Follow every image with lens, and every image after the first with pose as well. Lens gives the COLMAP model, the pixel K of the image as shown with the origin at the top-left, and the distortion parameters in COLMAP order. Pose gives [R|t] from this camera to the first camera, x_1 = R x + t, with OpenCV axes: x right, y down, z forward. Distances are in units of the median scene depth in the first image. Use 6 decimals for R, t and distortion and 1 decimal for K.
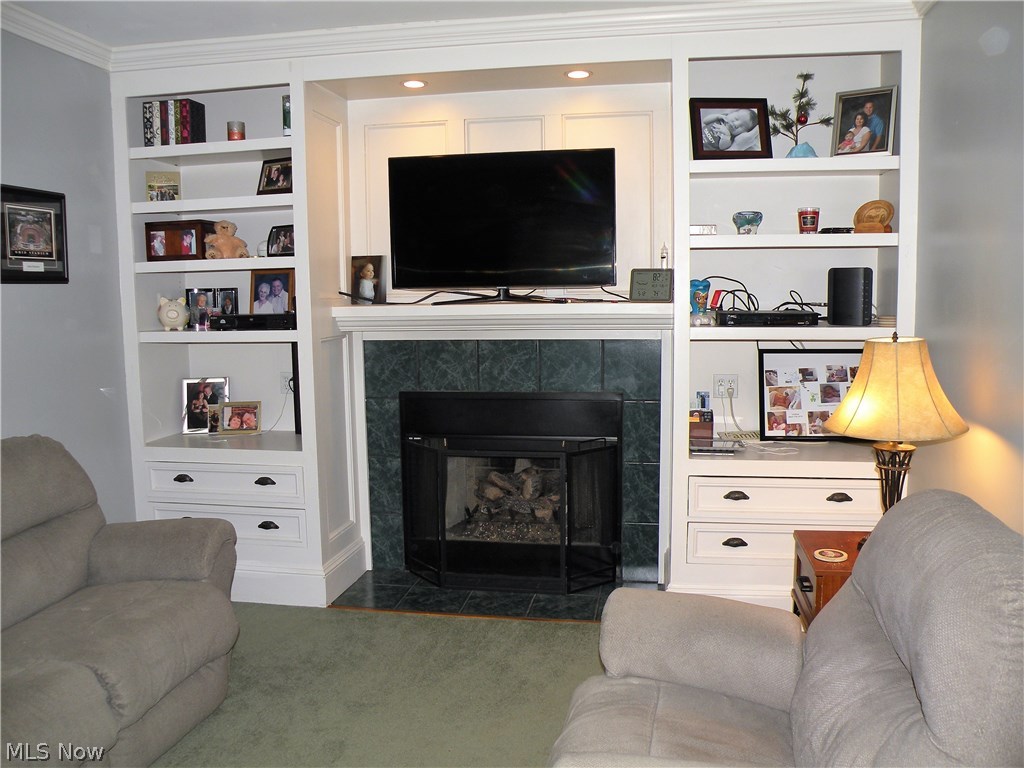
lens RADIAL K [[823.5, 0, 514.4], [0, 823.5, 380.9], [0, 0, 1]] dist [-0.161277, 0.145043]
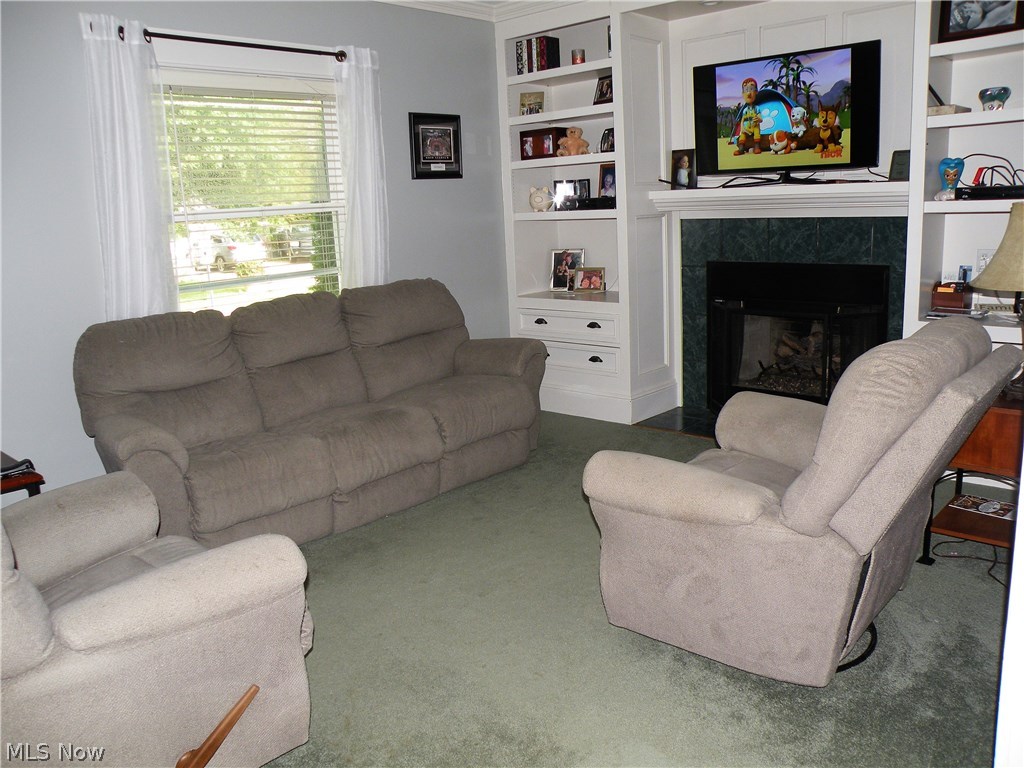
lens RADIAL K [[823.5, 0, 514.4], [0, 823.5, 380.9], [0, 0, 1]] dist [-0.161277, 0.145043]
pose [[0.838549, 0.089901, -0.537358, 0.308911], [-0.024771, 0.991563, 0.127235, 0.046040], [0.544263, -0.093382, 0.833701, -0.193753]]
